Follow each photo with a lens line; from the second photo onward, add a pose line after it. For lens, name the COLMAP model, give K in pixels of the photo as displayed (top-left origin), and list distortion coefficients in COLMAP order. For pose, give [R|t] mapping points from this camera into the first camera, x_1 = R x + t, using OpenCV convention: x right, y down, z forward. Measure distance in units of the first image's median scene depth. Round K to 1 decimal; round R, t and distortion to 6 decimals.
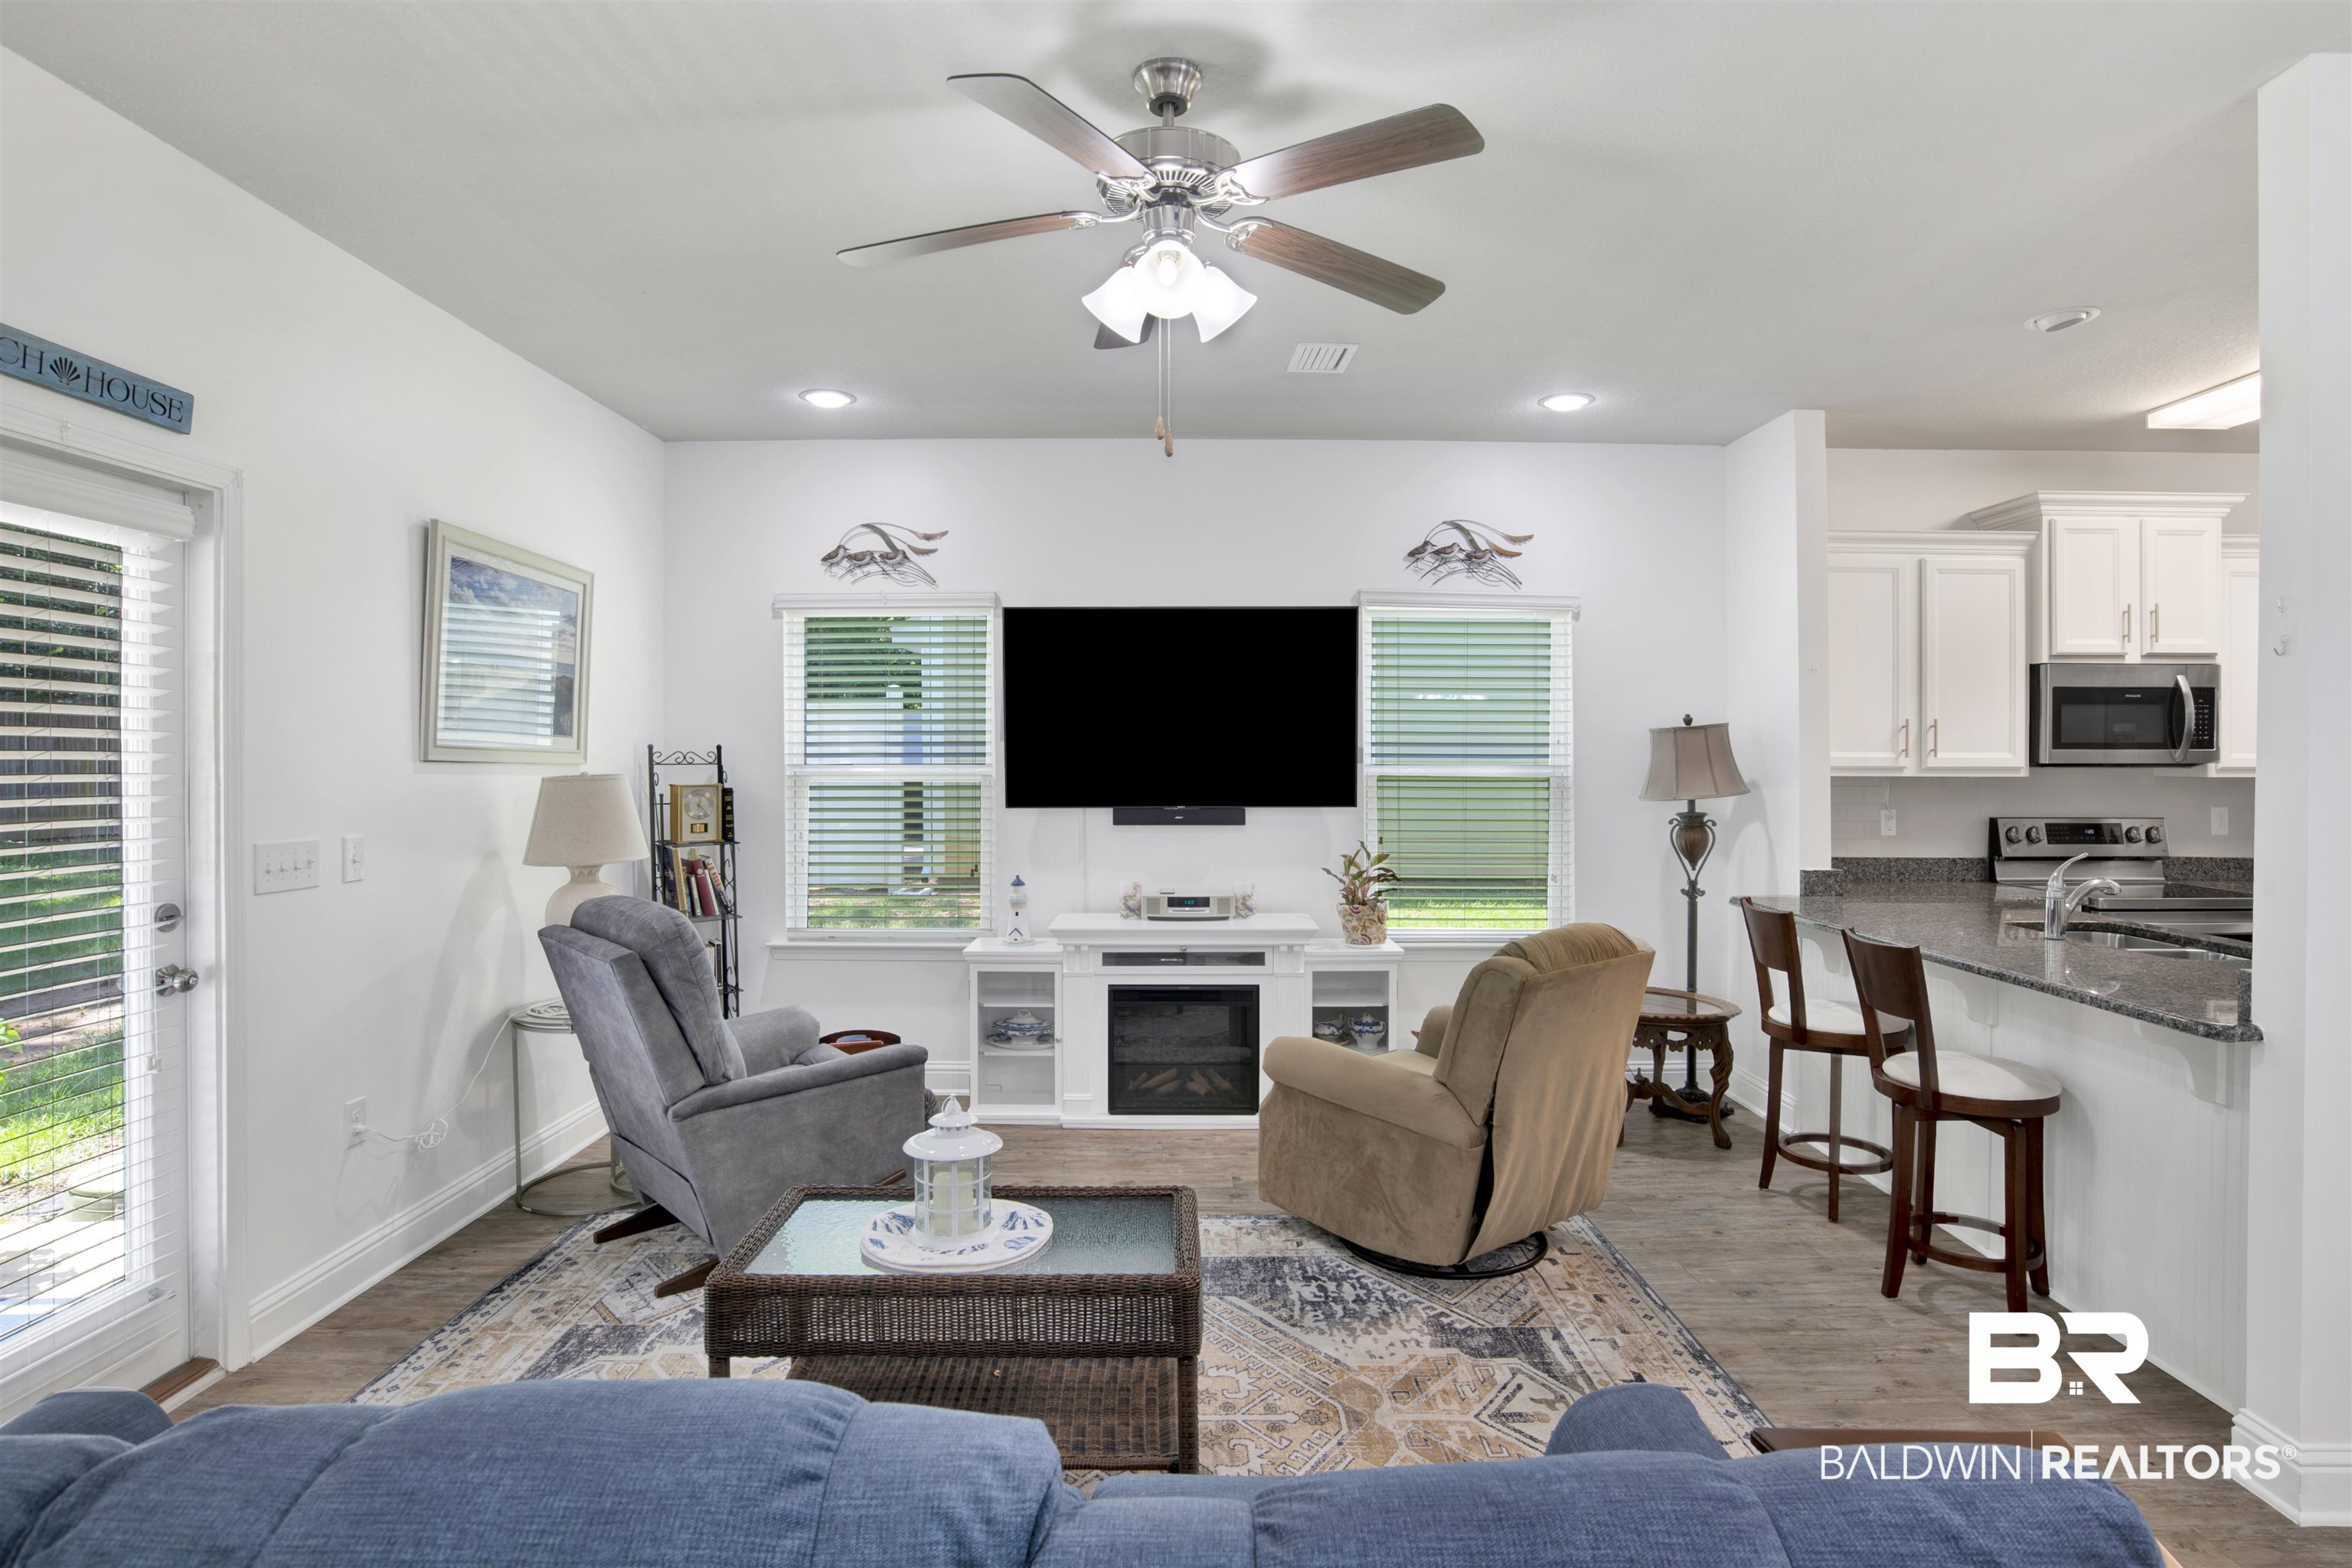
lens RADIAL K [[1241.1, 0, 1209.2], [0, 1241.1, 769.2], [0, 0, 1]] dist [-0.044350, 0.000412]
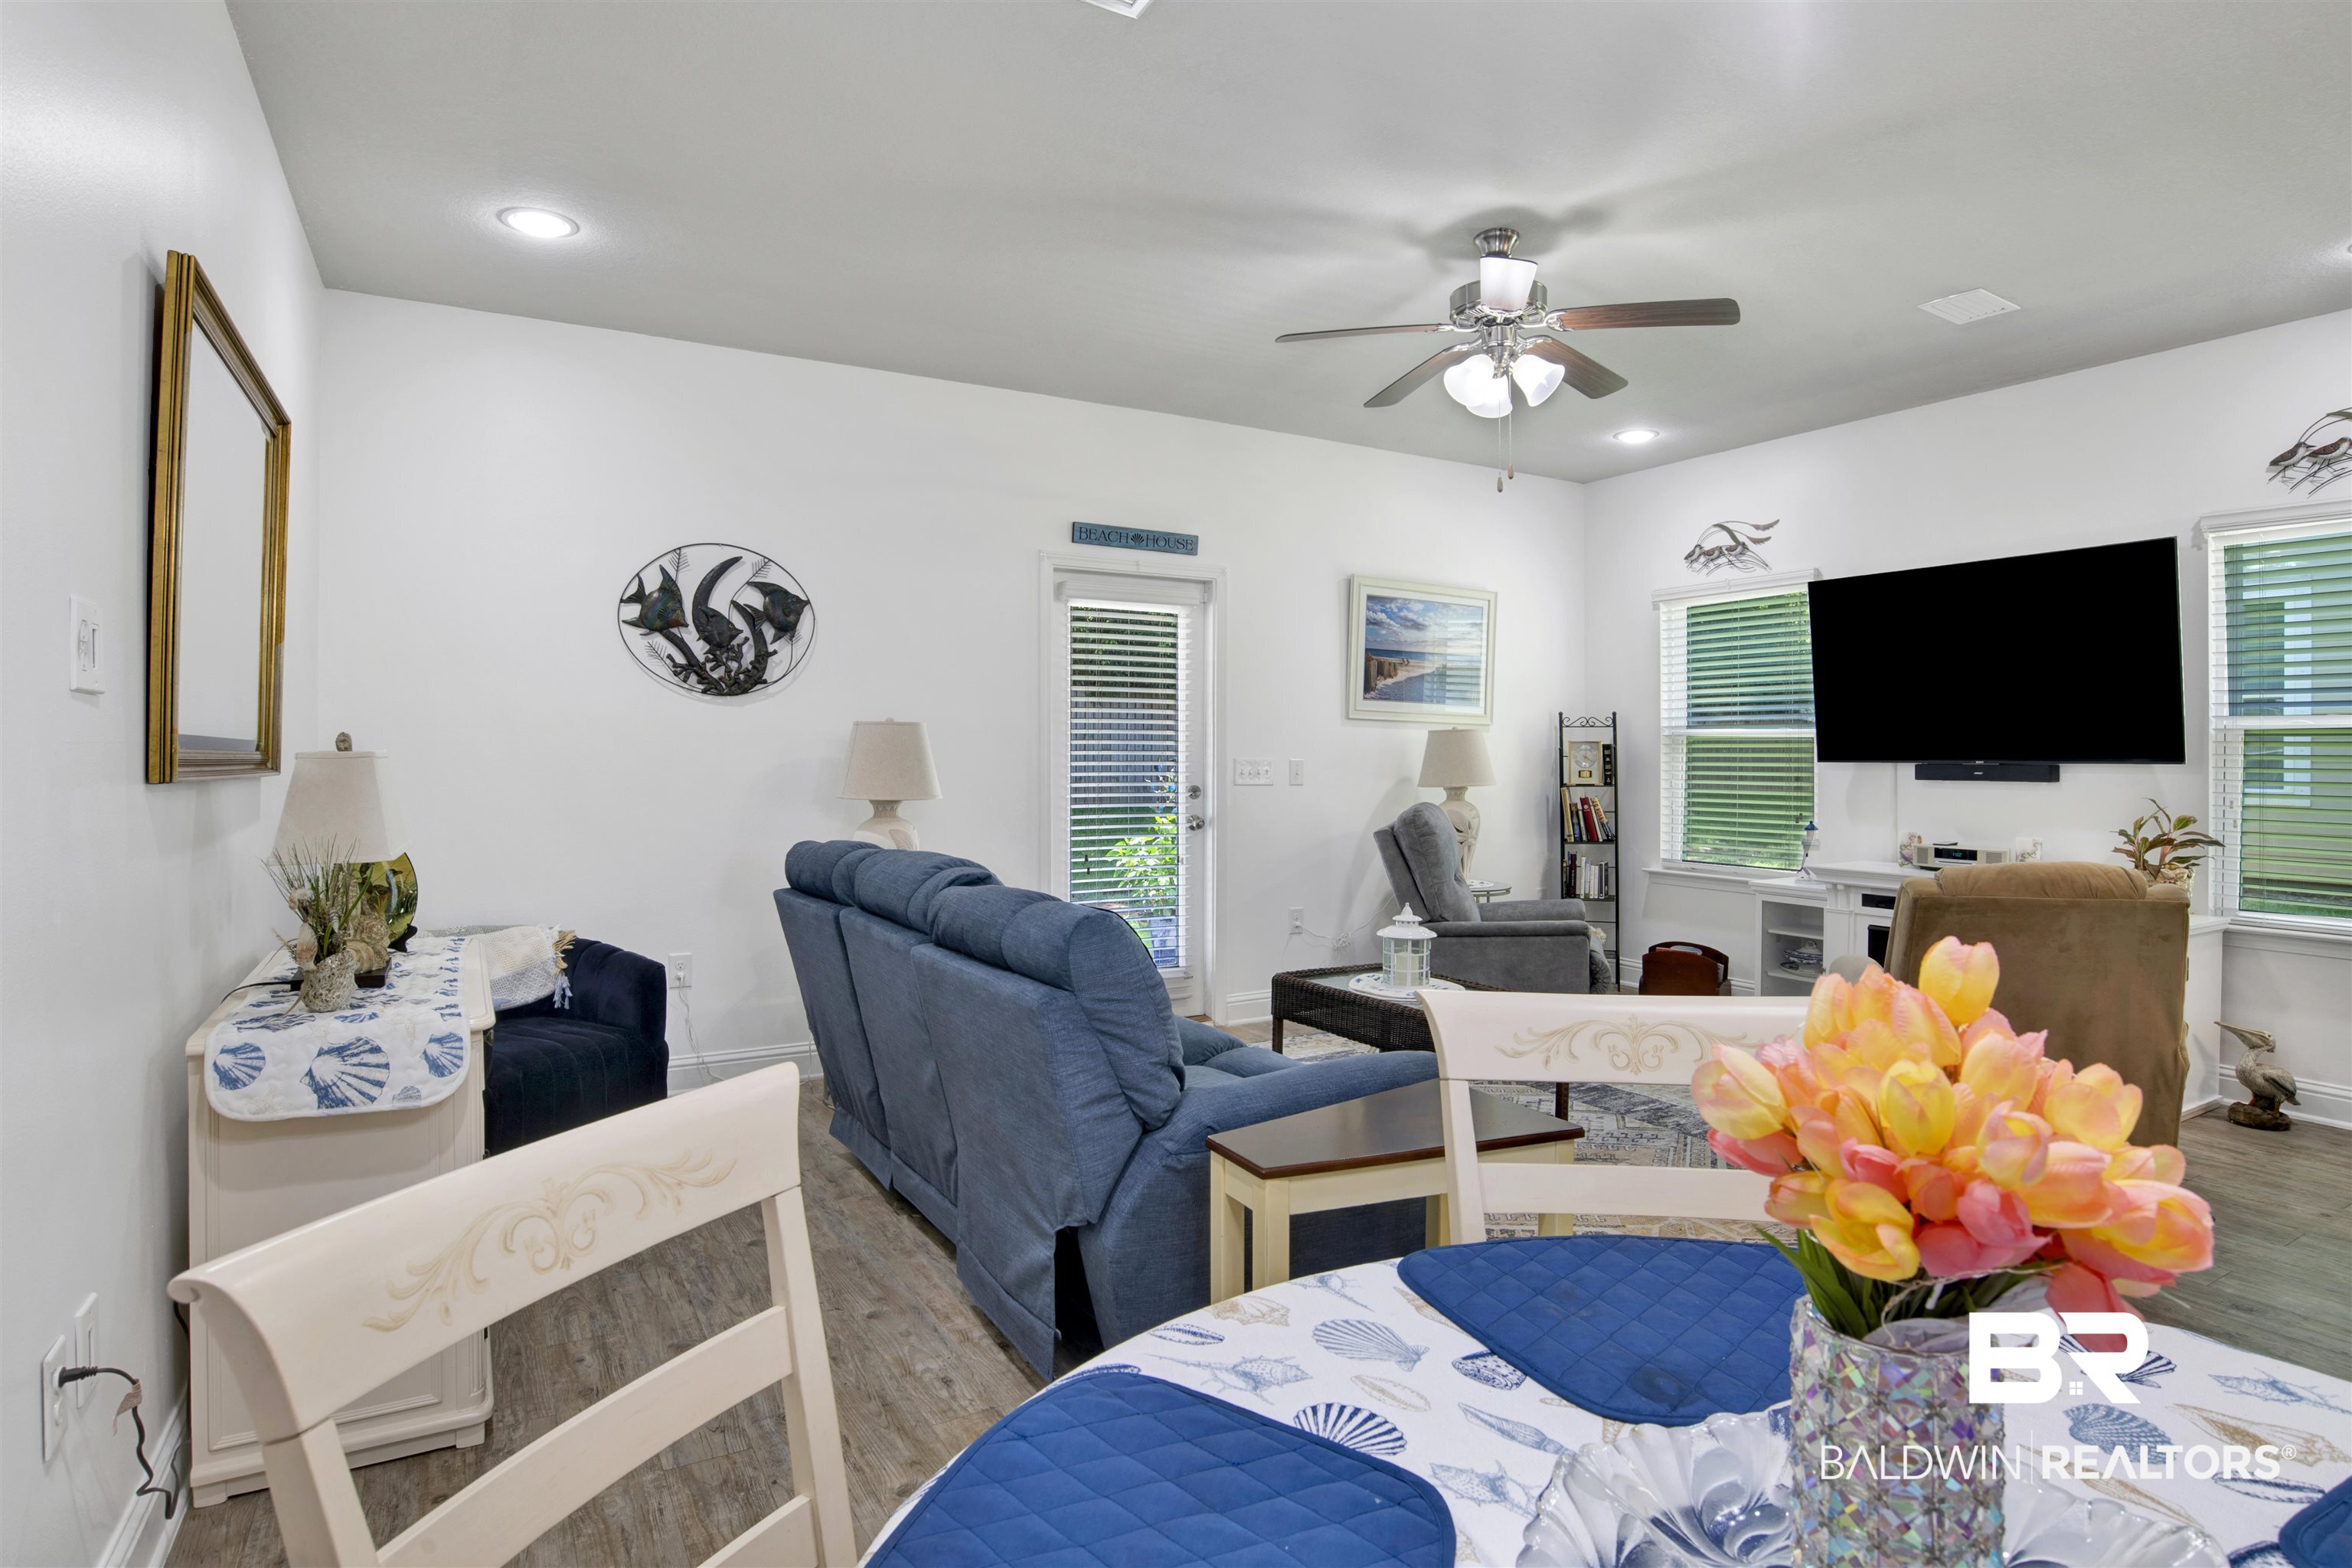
lens RADIAL K [[1244.3, 0, 1168.5], [0, 1244.3, 757.3], [0, 0, 1]] dist [-0.078315, 0.026301]
pose [[0.485430, 0.004852, -0.874262, 0.527974], [-0.011841, 0.999929, -0.001025, 0.036534], [0.874195, 0.010850, 0.485453, -0.037771]]
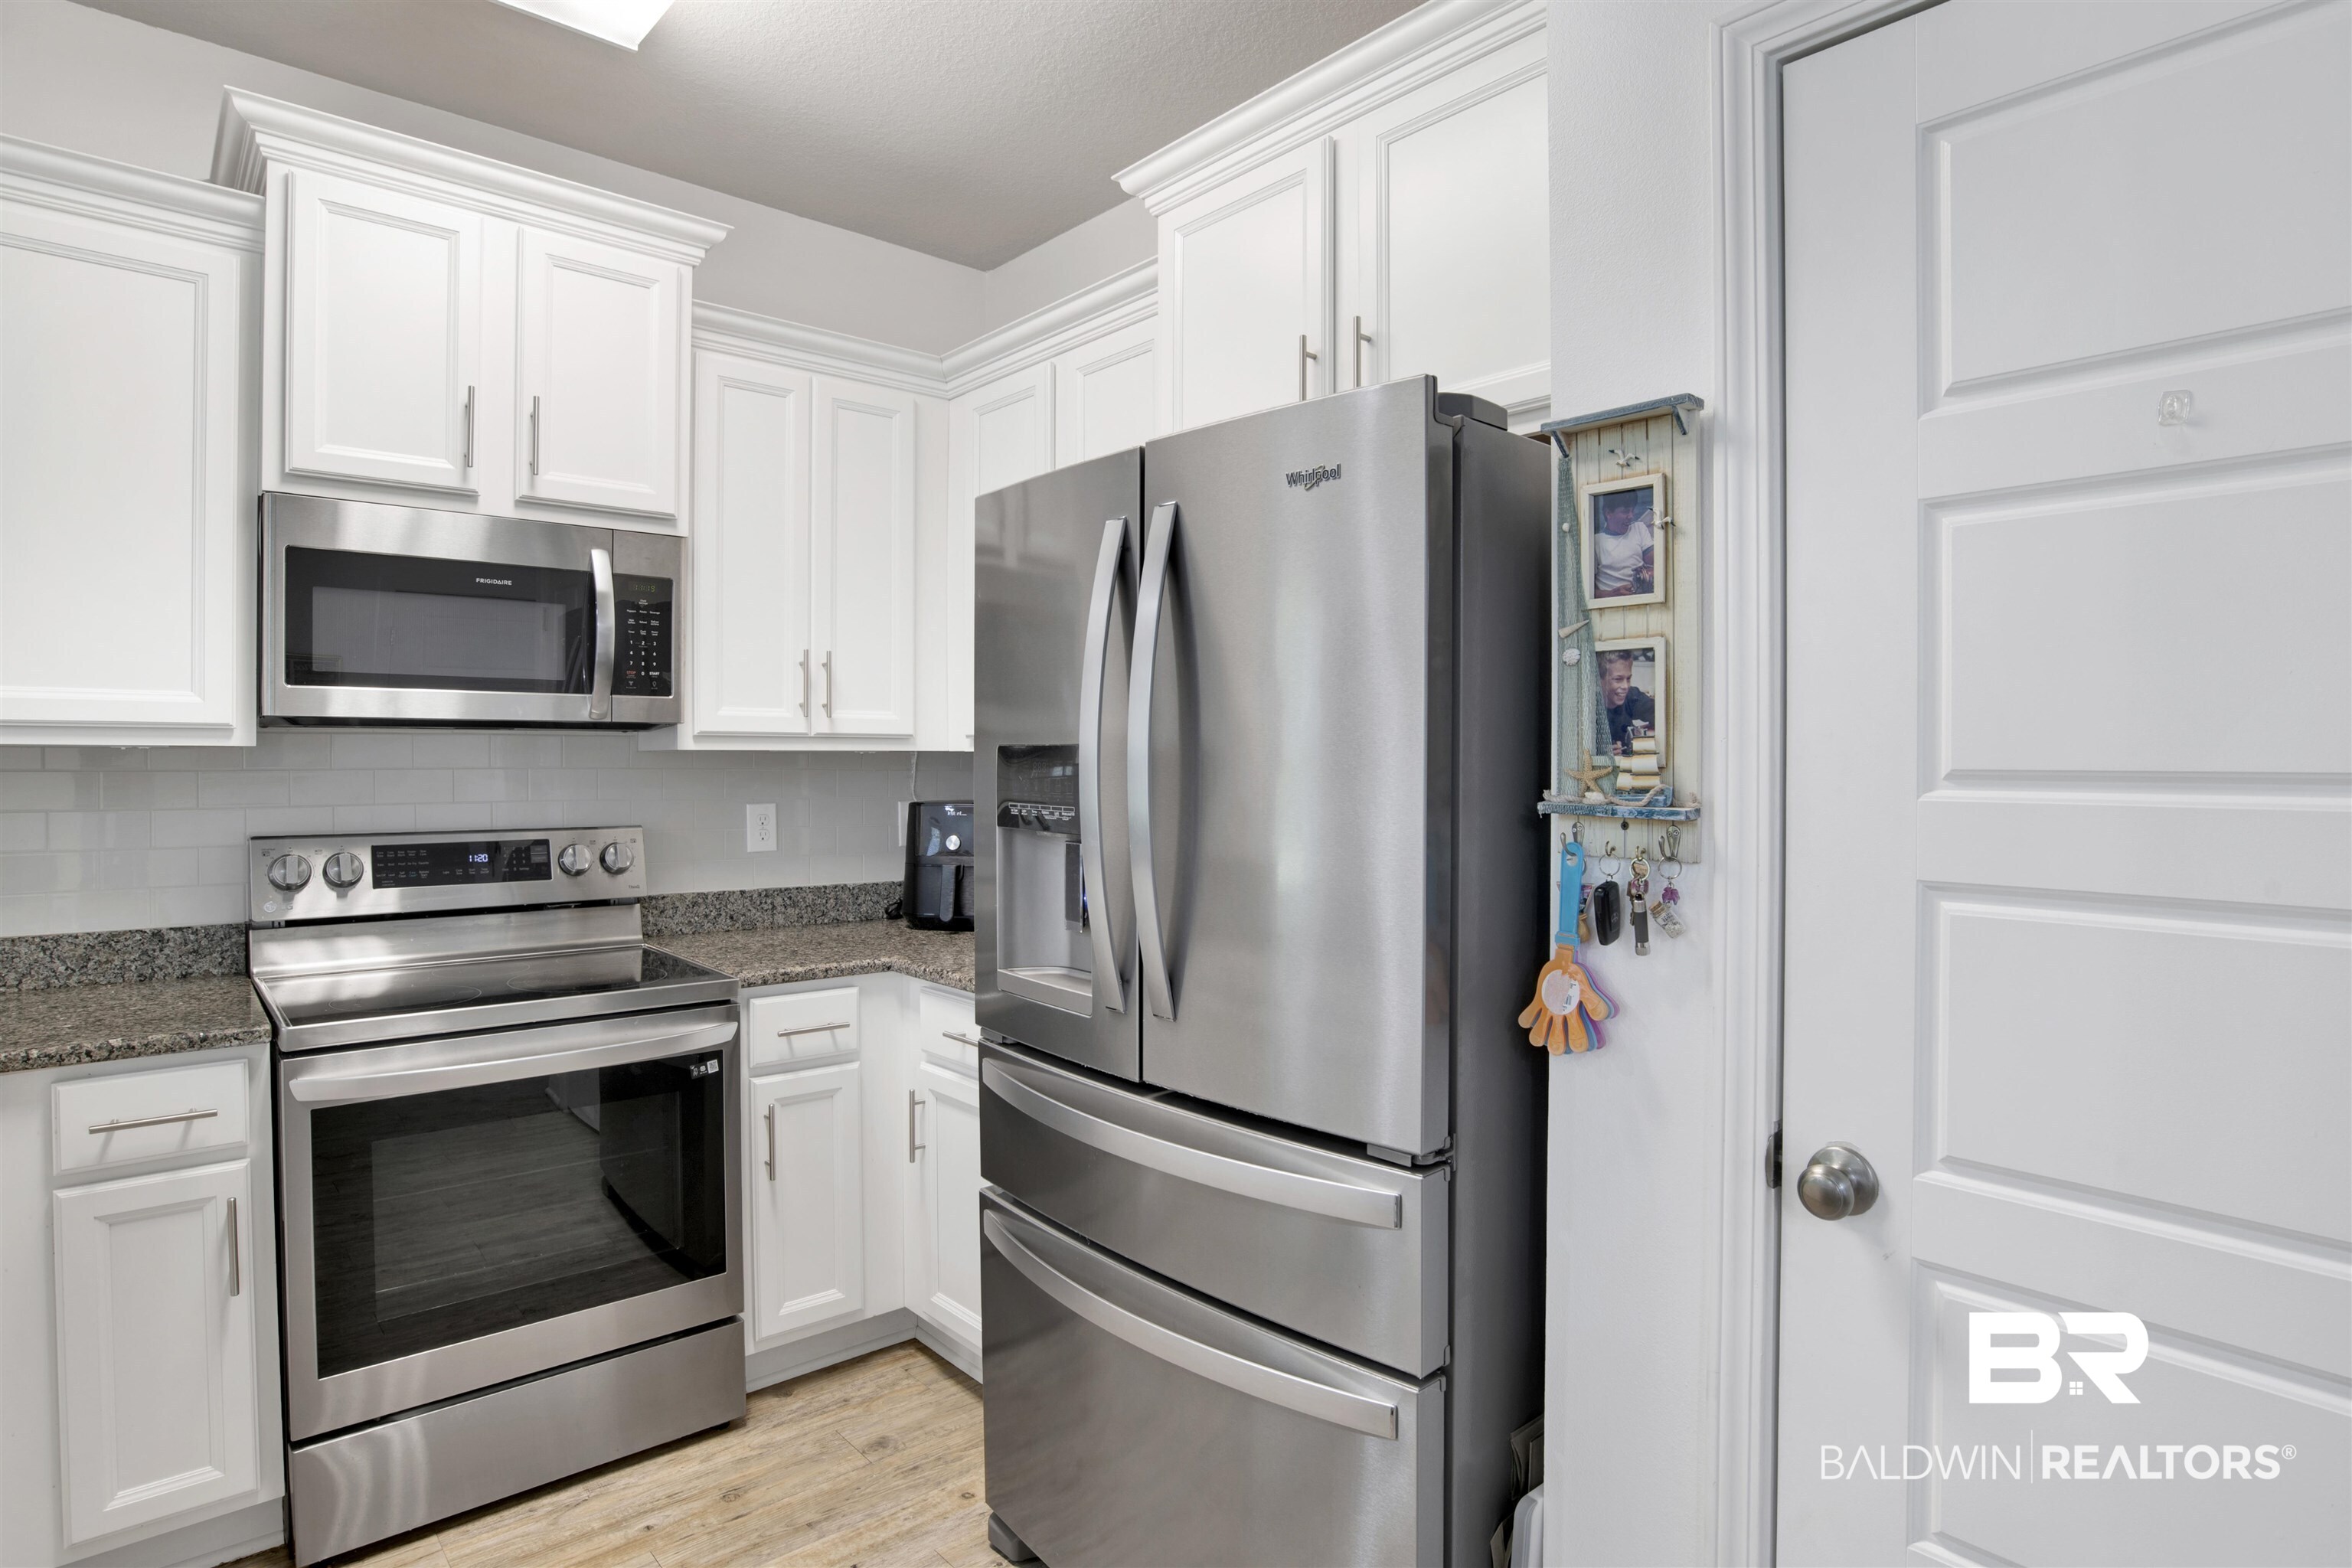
lens RADIAL K [[1229.1, 0, 1176.0], [0, 1229.1, 784.0], [0, 0, 1]] dist [-0.045904, 0.000753]
pose [[0.758168, -0.011360, 0.651960, 0.654803], [0.002645, 0.999894, 0.014347, 0.014822], [-0.652054, -0.009153, 0.758117, 0.450341]]
